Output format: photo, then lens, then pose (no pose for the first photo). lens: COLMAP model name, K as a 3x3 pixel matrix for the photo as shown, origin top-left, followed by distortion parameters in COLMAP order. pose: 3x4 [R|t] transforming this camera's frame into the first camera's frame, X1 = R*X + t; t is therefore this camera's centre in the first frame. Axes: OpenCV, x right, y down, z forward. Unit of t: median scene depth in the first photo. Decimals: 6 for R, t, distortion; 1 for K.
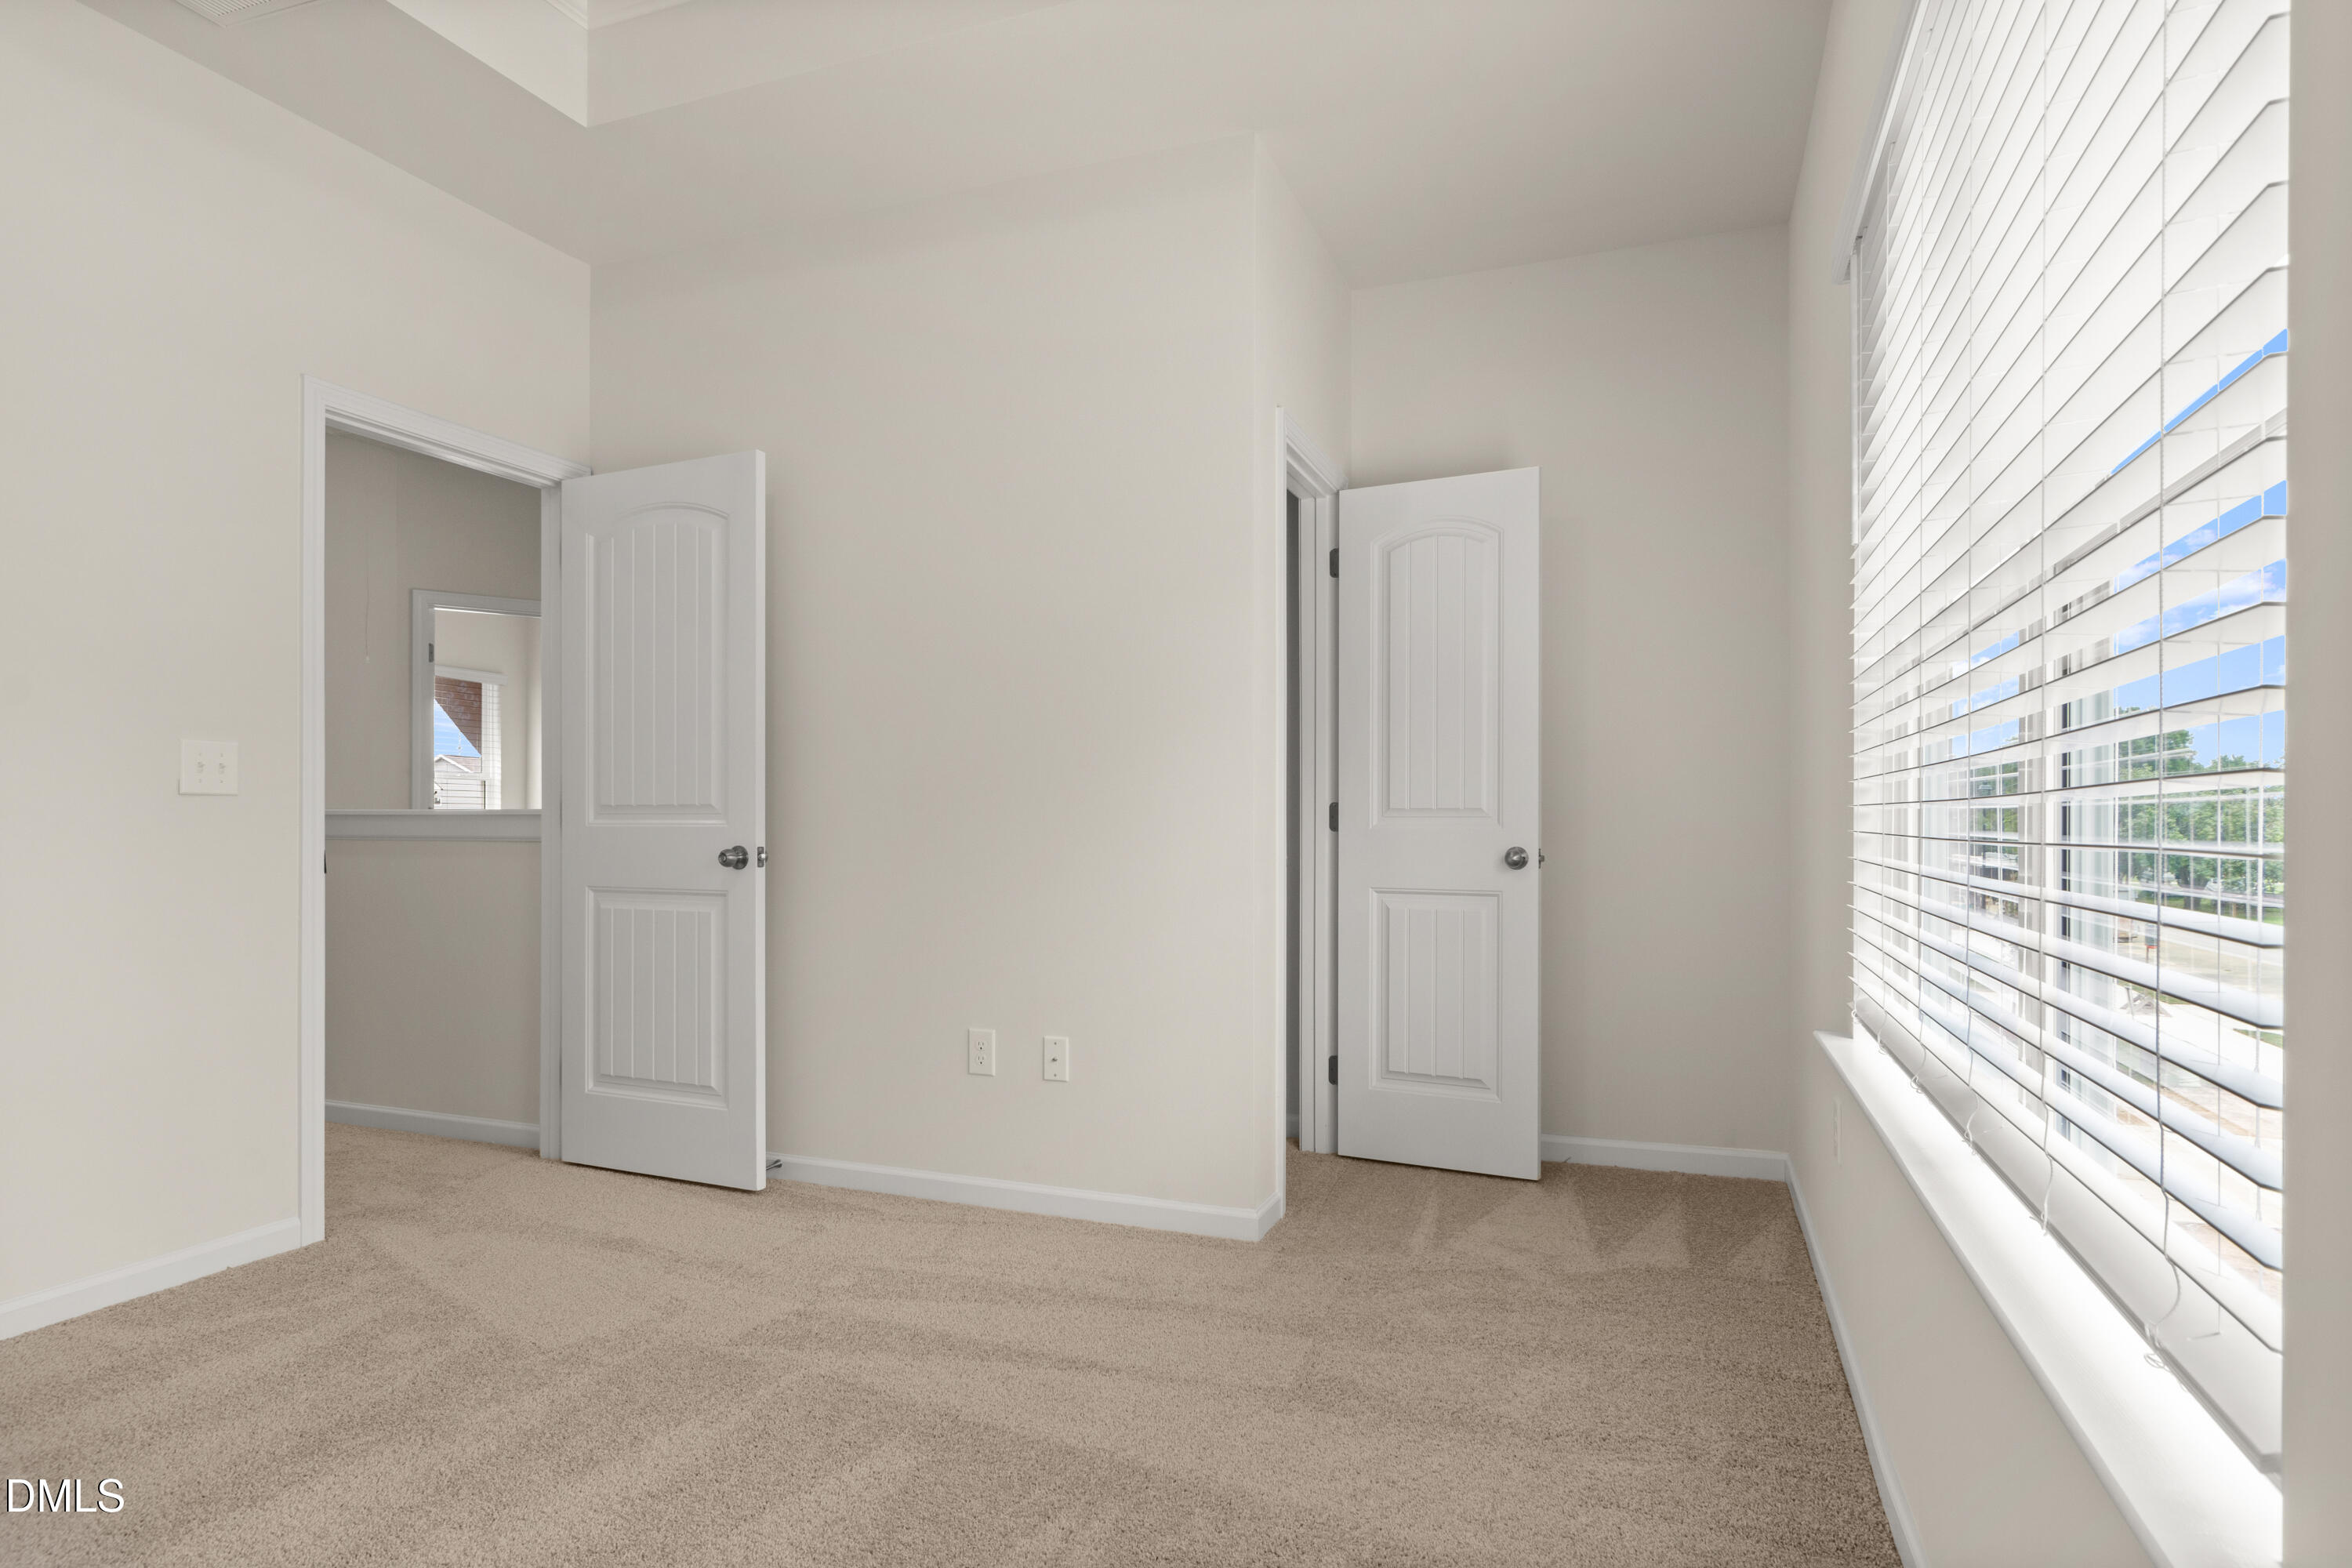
lens RADIAL K [[1289.0, 0, 1171.3], [0, 1289.0, 822.9], [0, 0, 1]] dist [0.000339, 0.001666]
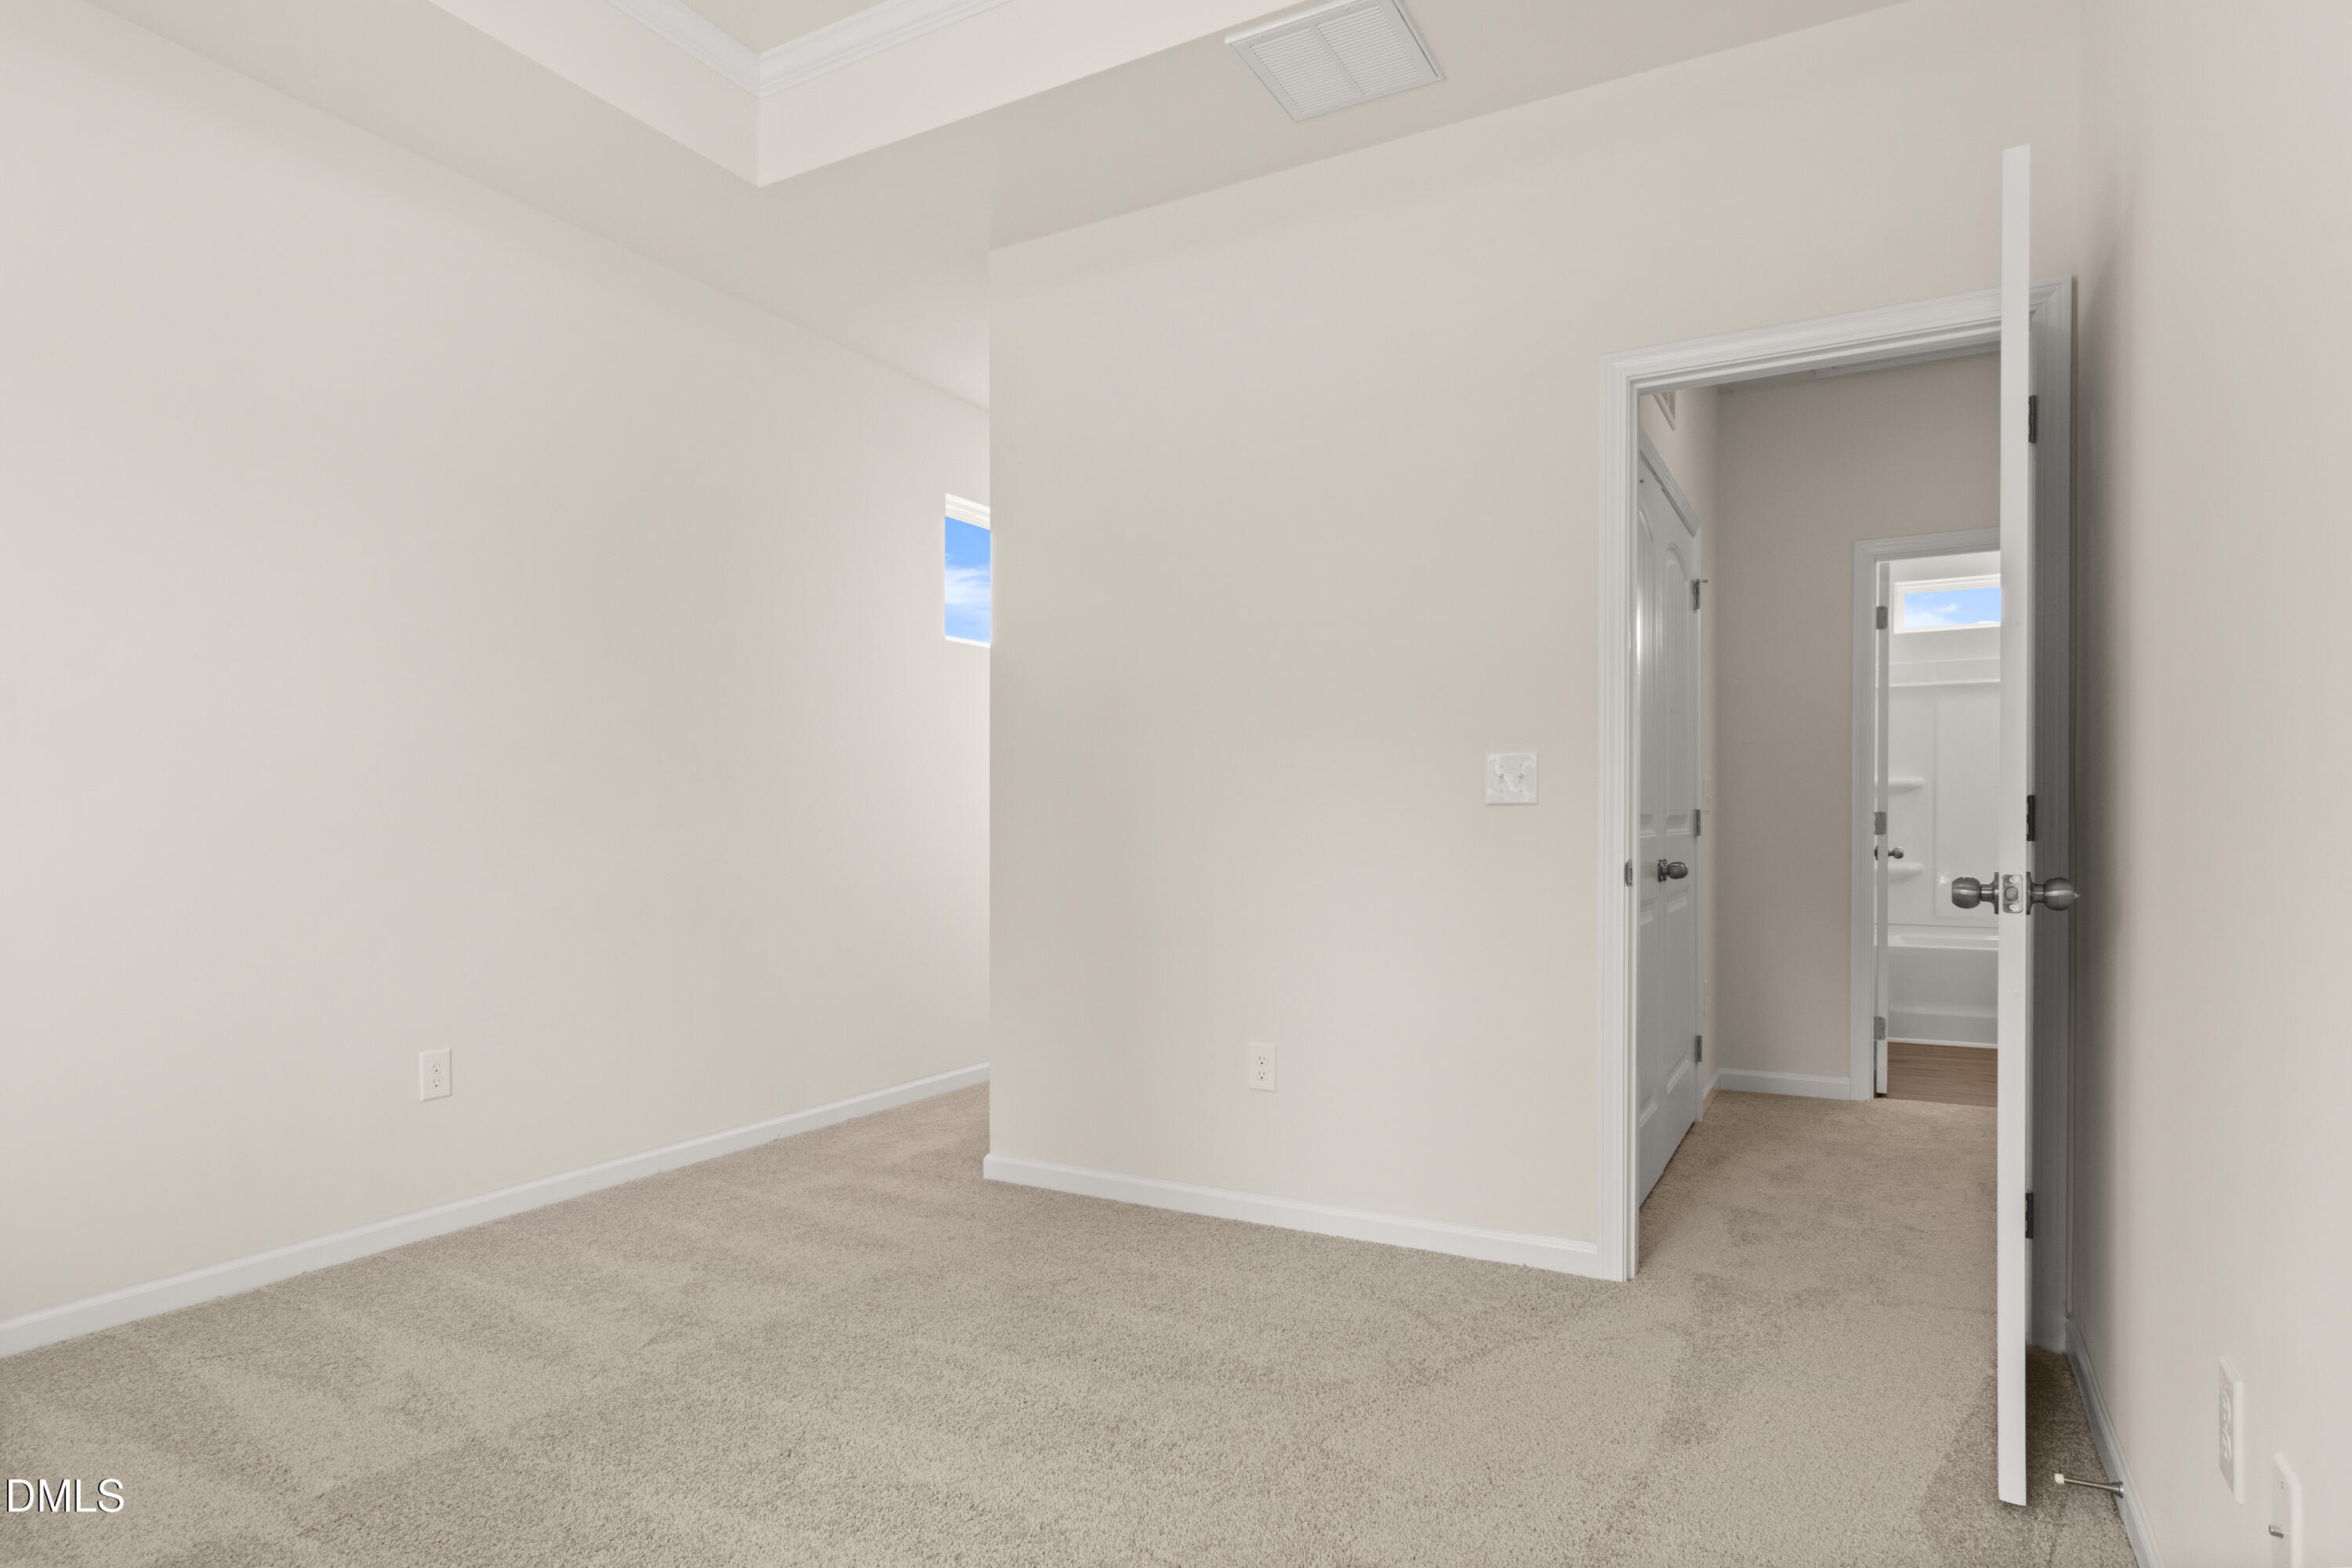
lens RADIAL K [[1289.0, 0, 1171.3], [0, 1289.0, 822.9], [0, 0, 1]] dist [0.000339, 0.001666]
pose [[-0.131608, -0.002565, -0.991299, 0.297337], [0.001397, 0.999995, -0.002773, -0.003134], [0.991301, -0.001749, -0.131604, 0.797425]]
